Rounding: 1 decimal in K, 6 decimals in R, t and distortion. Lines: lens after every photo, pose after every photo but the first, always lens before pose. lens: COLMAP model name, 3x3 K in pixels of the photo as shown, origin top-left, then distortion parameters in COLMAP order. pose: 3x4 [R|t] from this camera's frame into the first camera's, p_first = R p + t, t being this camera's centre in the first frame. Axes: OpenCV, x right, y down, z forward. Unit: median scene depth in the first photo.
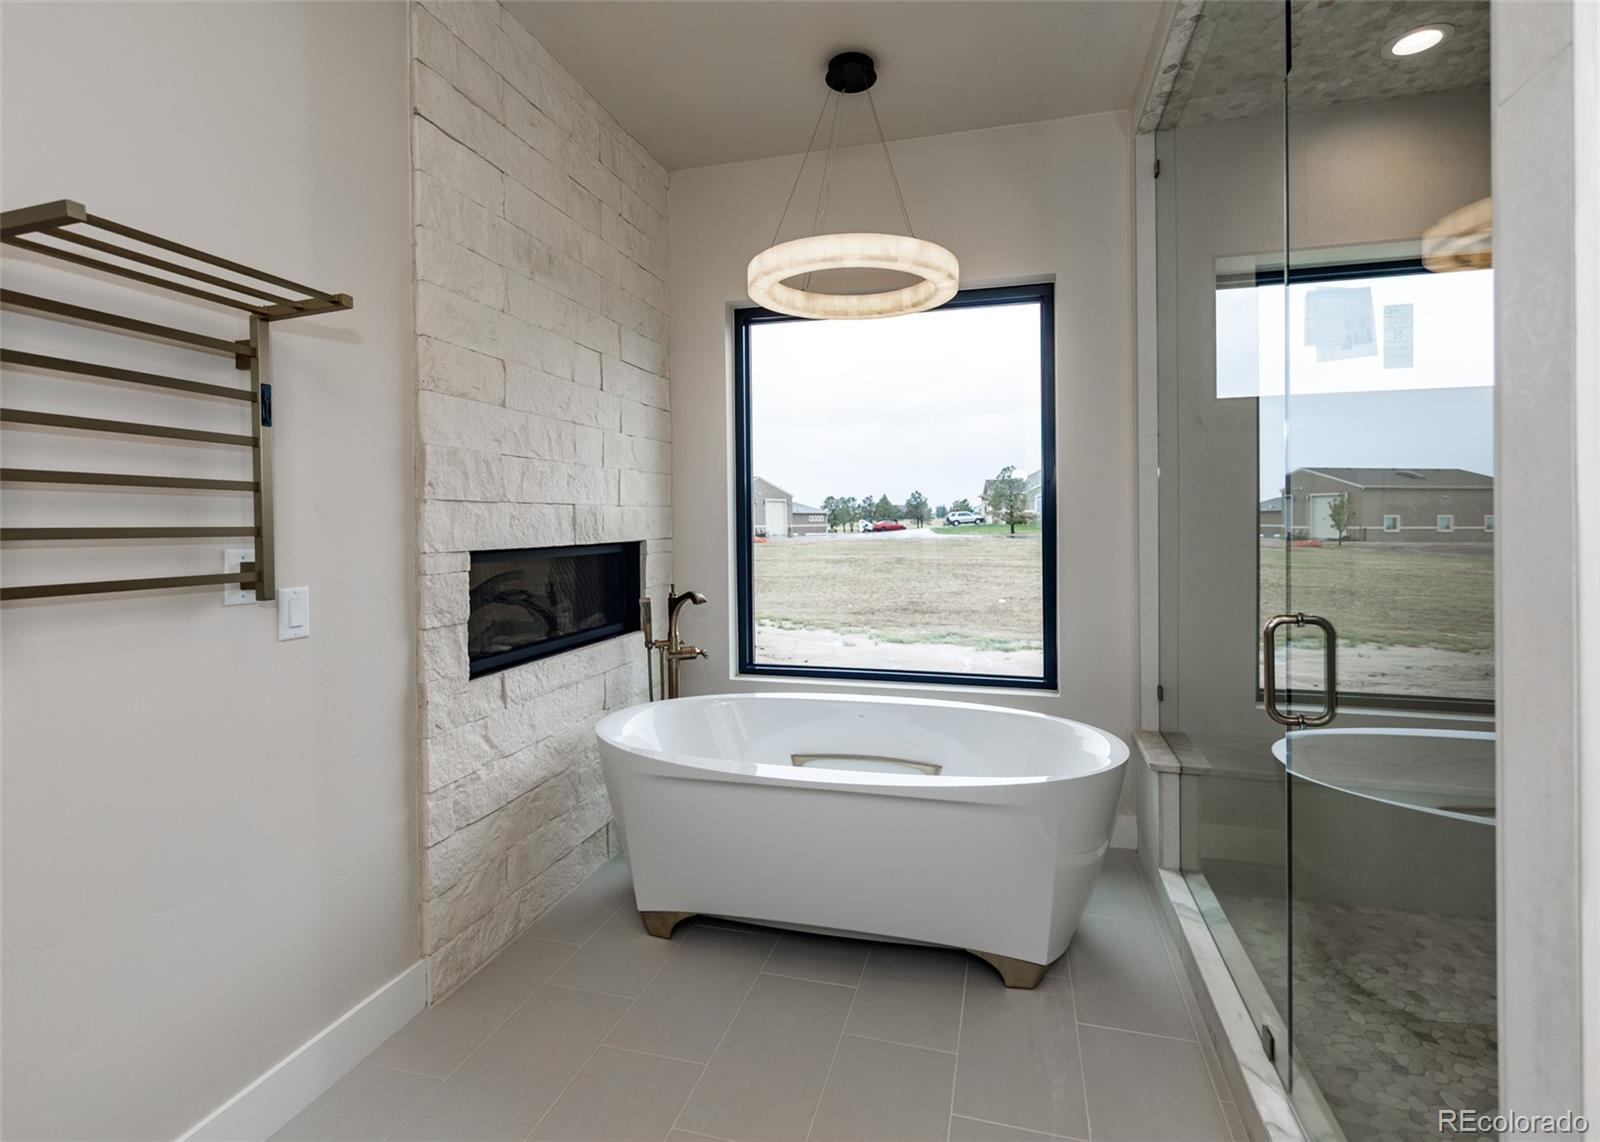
lens RADIAL K [[750.2, 0, 823.3], [0, 750.2, 518.0], [0, 0, 1]] dist [-0.003104, 0.001184]
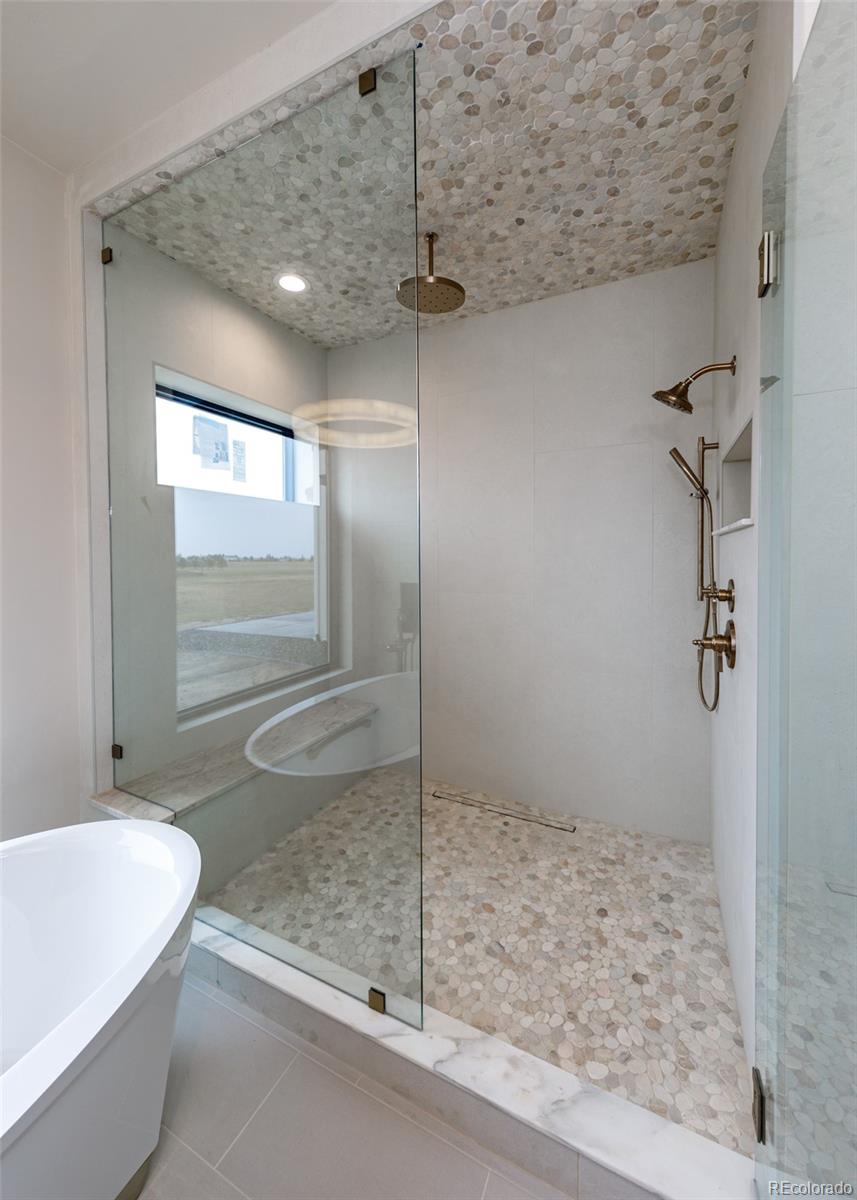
lens RADIAL K [[464.6, 0, 461.9], [0, 464.6, 563.8], [0, 0, 1]] dist [0.002945, -0.000976]
pose [[0.216248, -0.008235, 0.976304, -0.087811], [0.005792, 0.999958, 0.007152, -0.036267], [-0.976321, 0.004109, 0.216286, 0.372526]]
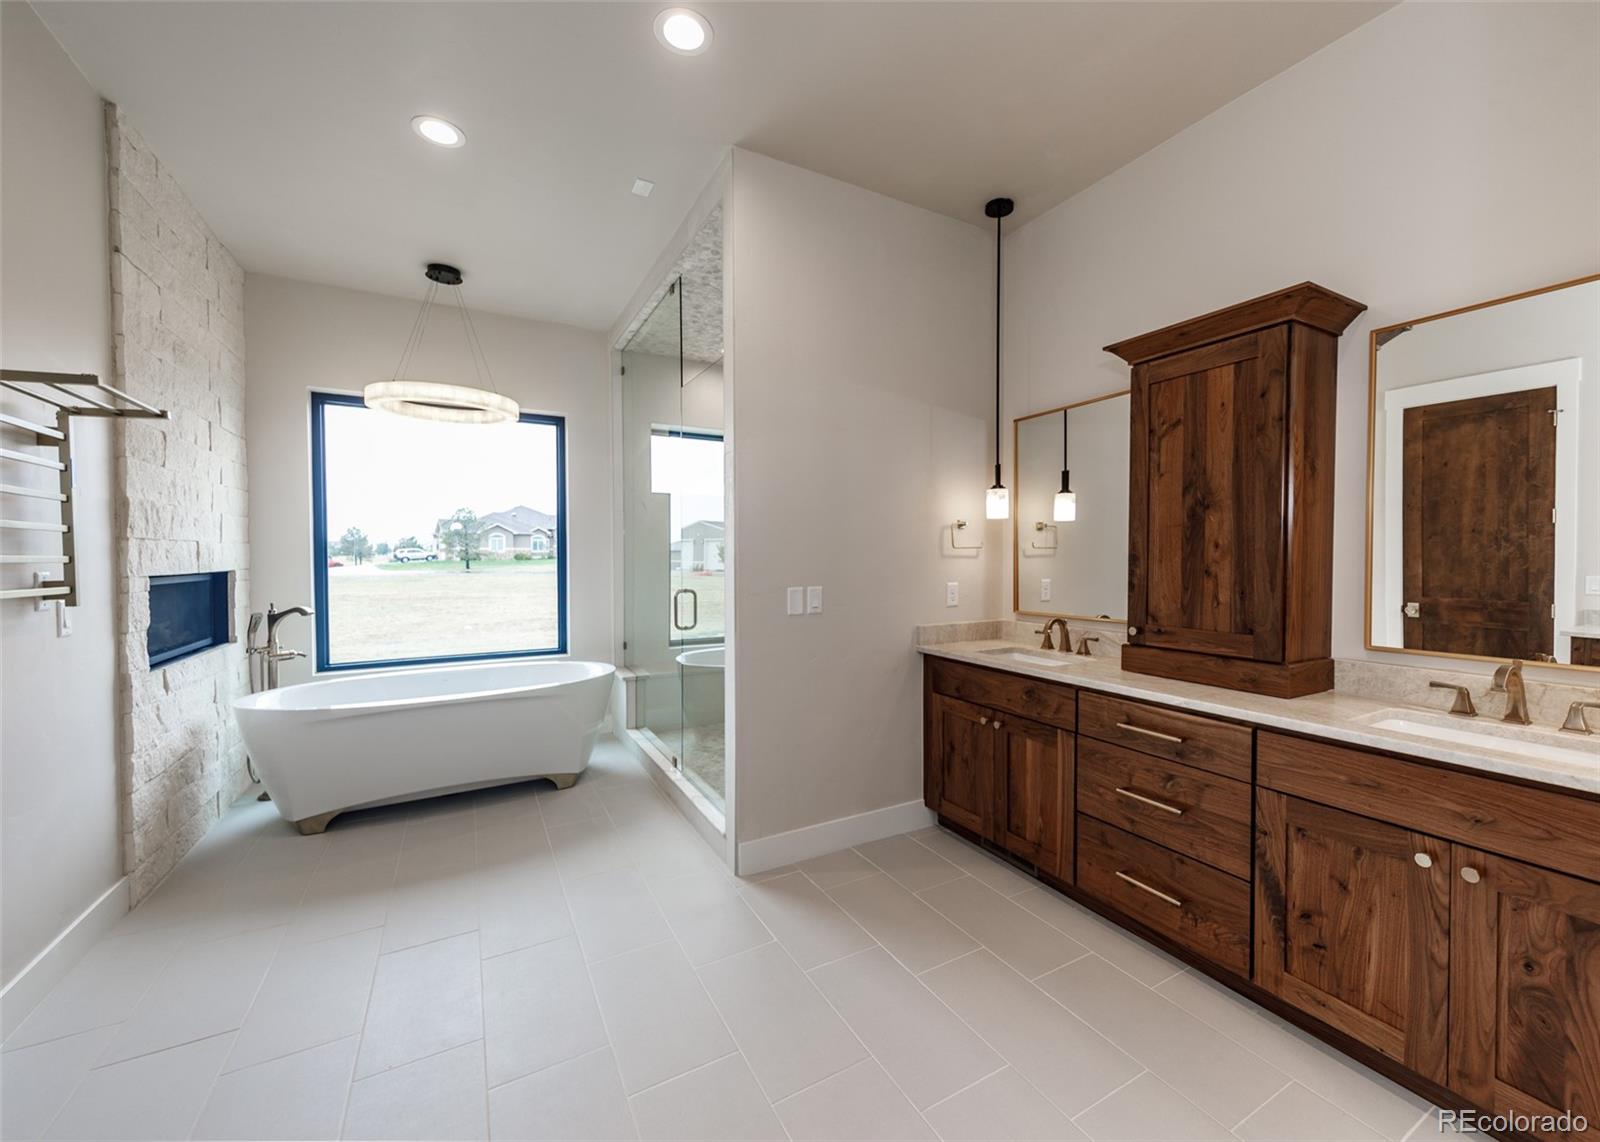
lens RADIAL K [[619.5, 0, 808.6], [0, 619.5, 562.4], [0, 0, 1]] dist [0.002945, -0.000976]
pose [[0.730963, -0.003417, 0.682409, -0.285887], [-0.004302, 0.999945, 0.009615, 0.003213], [-0.682404, -0.009964, 0.730907, -0.475115]]
